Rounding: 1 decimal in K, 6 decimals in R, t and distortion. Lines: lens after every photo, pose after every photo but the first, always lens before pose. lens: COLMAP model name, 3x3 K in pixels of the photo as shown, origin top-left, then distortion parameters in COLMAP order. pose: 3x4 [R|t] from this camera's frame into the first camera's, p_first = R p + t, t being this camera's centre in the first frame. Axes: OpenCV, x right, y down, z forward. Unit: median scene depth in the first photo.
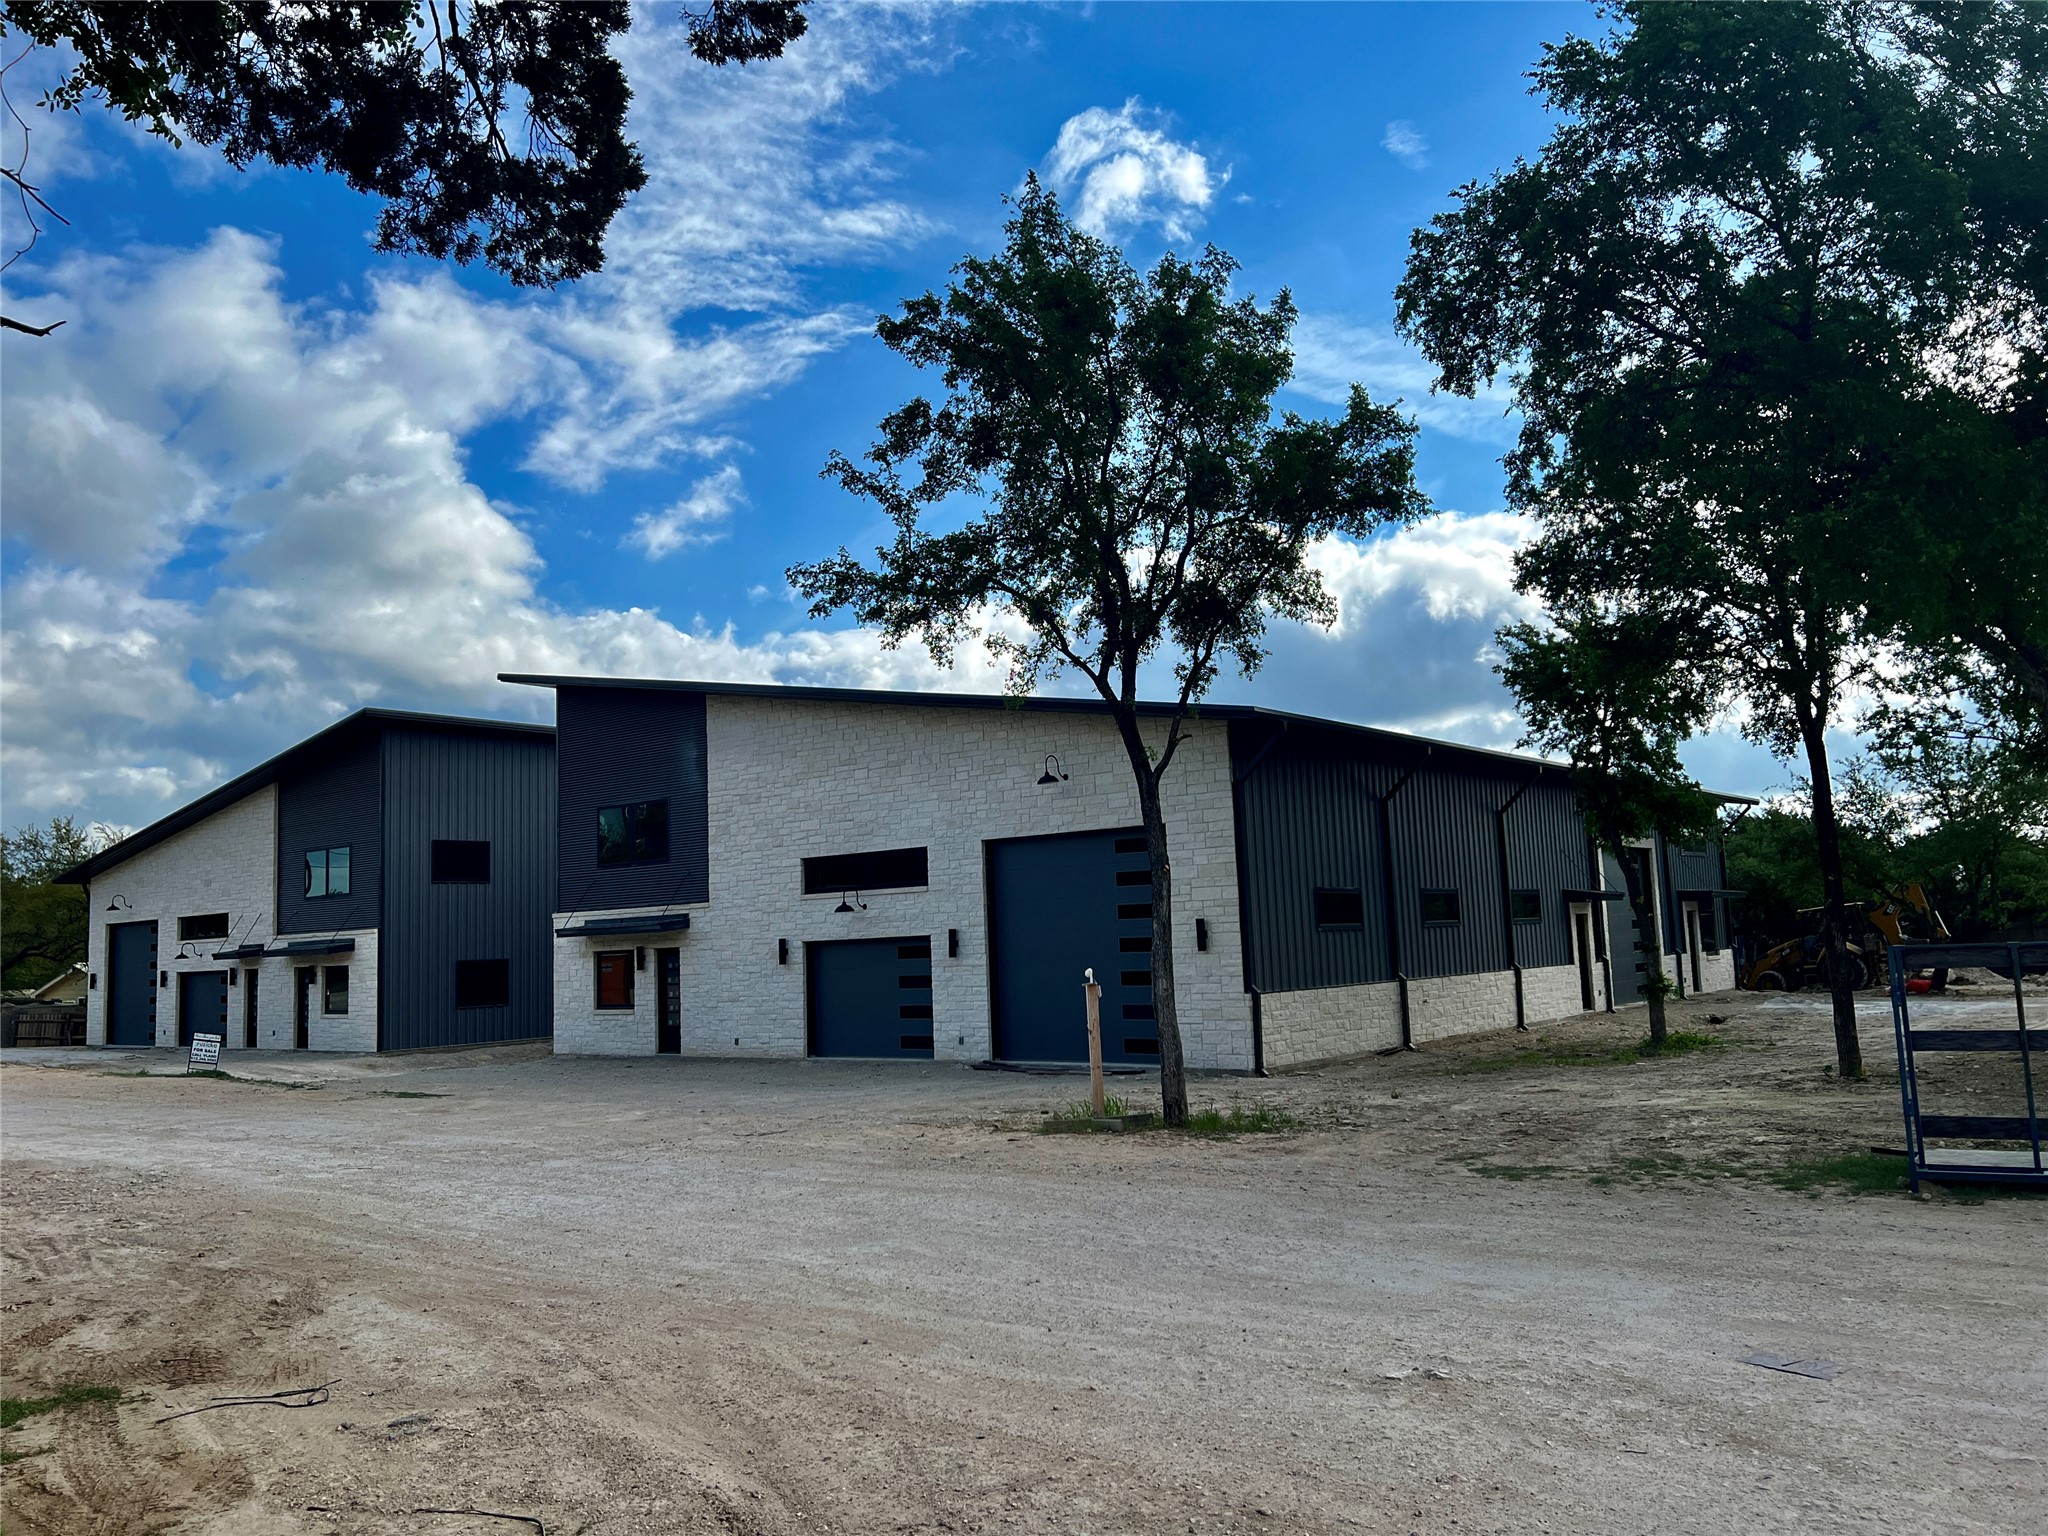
lens RADIAL K [[1527.4, 0, 1033.5], [0, 1527.4, 776.7], [0, 0, 1]] dist [0.030571, -0.039107]
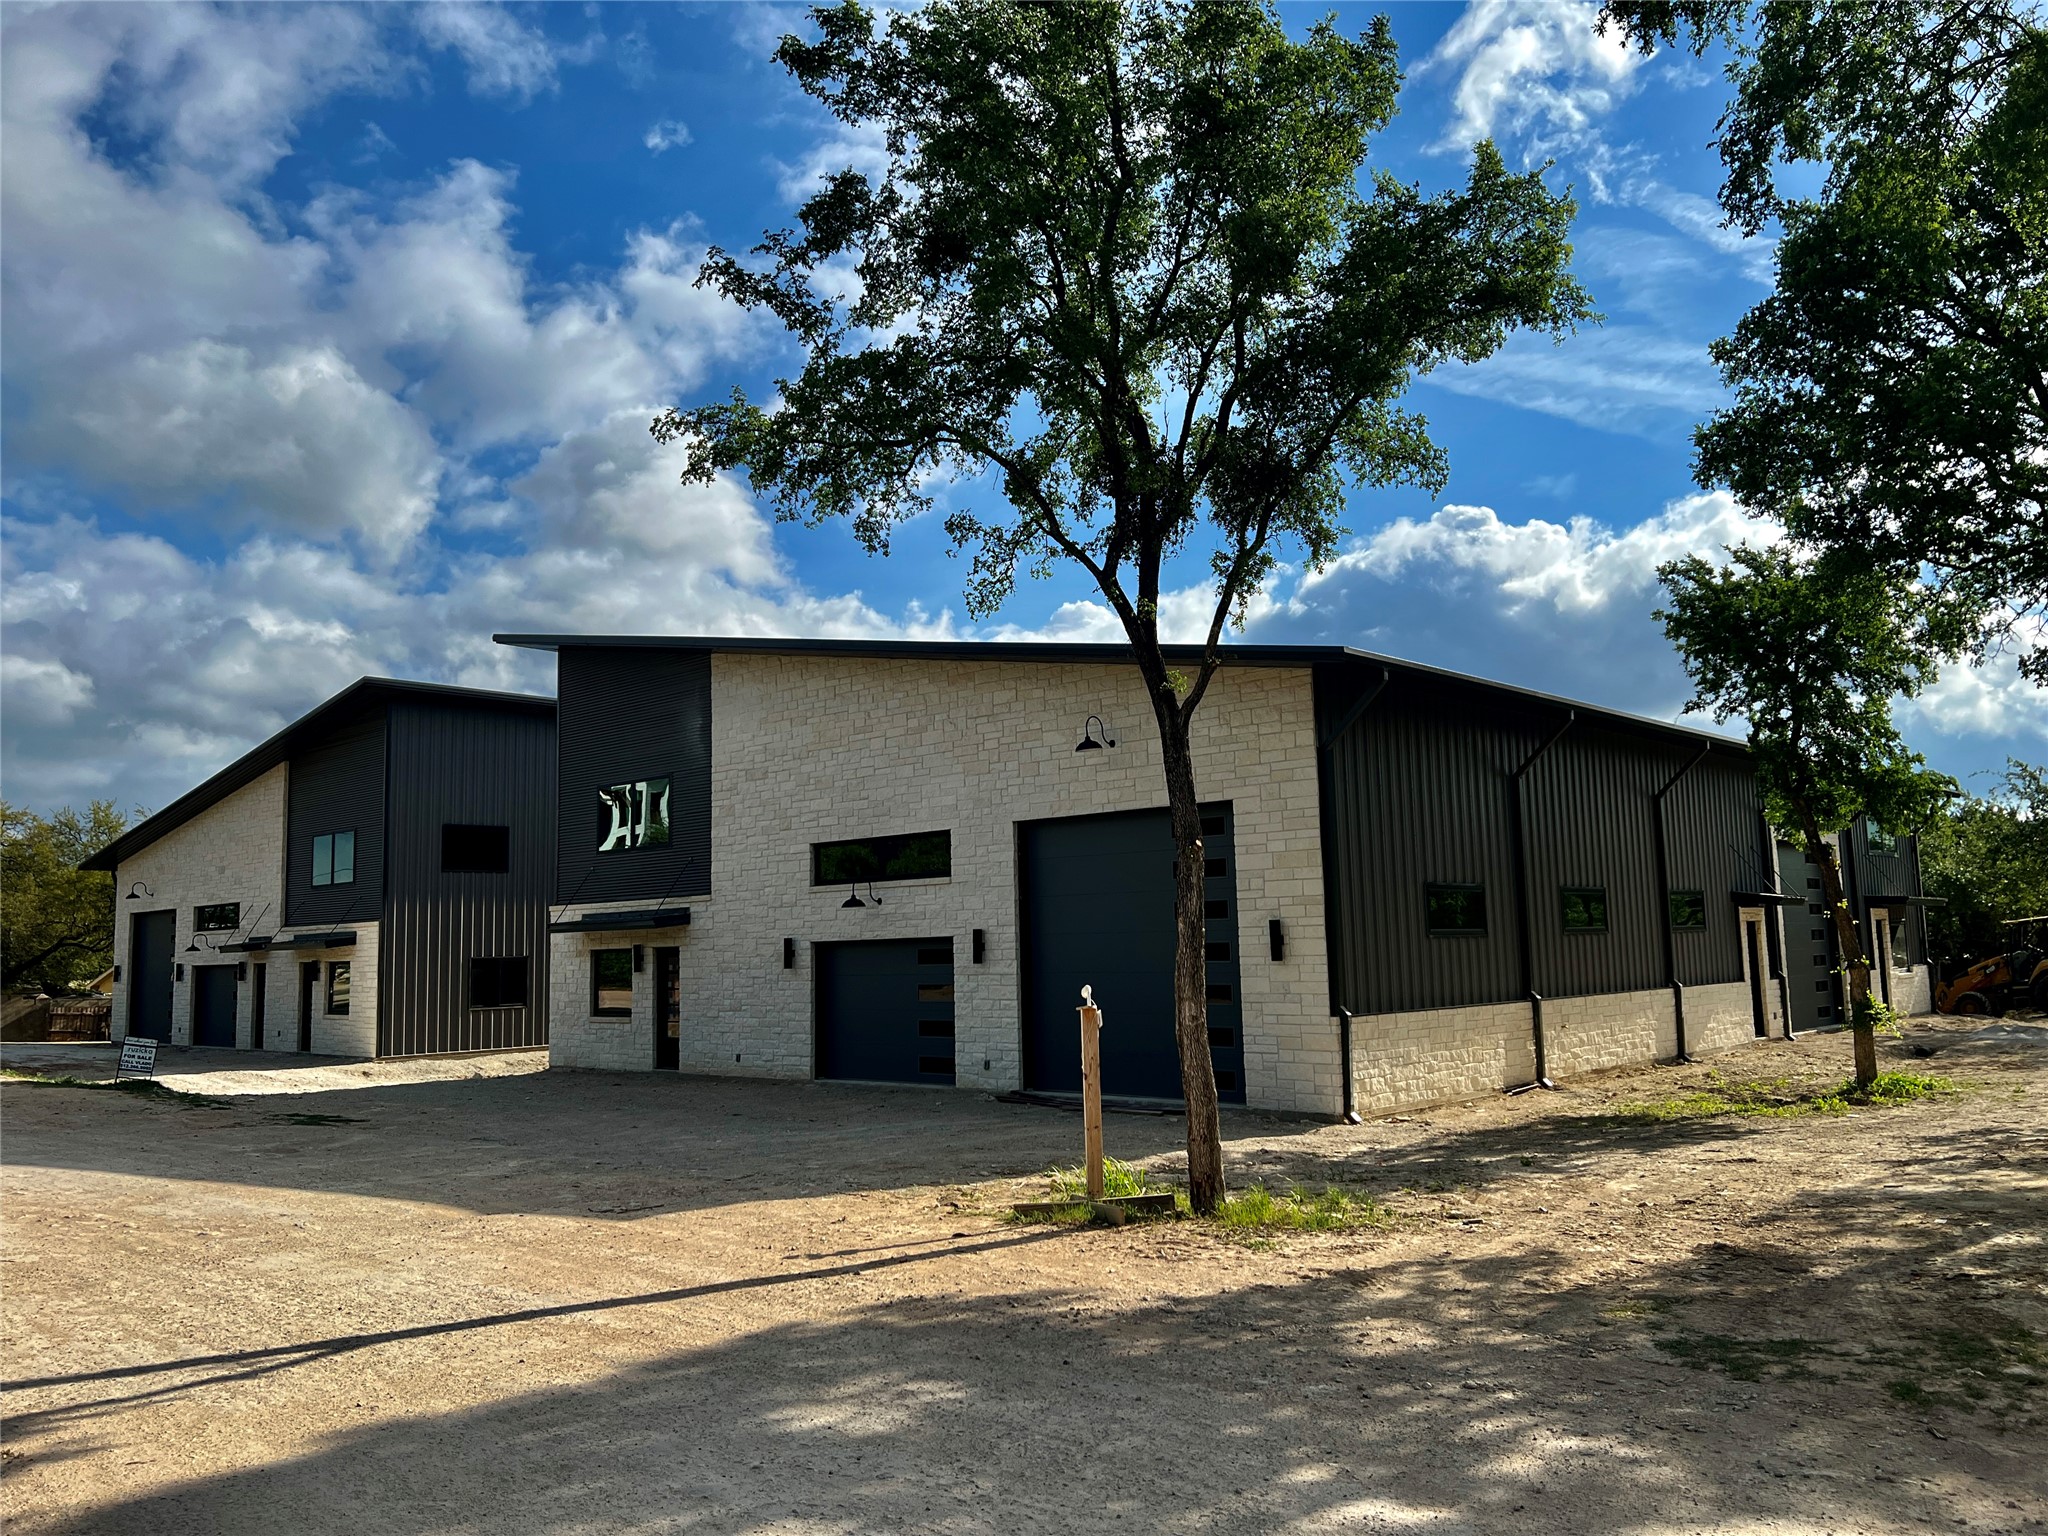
lens RADIAL K [[1528.1, 0, 1045.2], [0, 1528.1, 771.5], [0, 0, 1]] dist [0.082112, -0.170861]
pose [[0.997713, 0.005869, -0.067337, 0.037345], [-0.006148, 0.999973, -0.003943, 0.017191], [0.067313, 0.004347, 0.997722, 0.173133]]
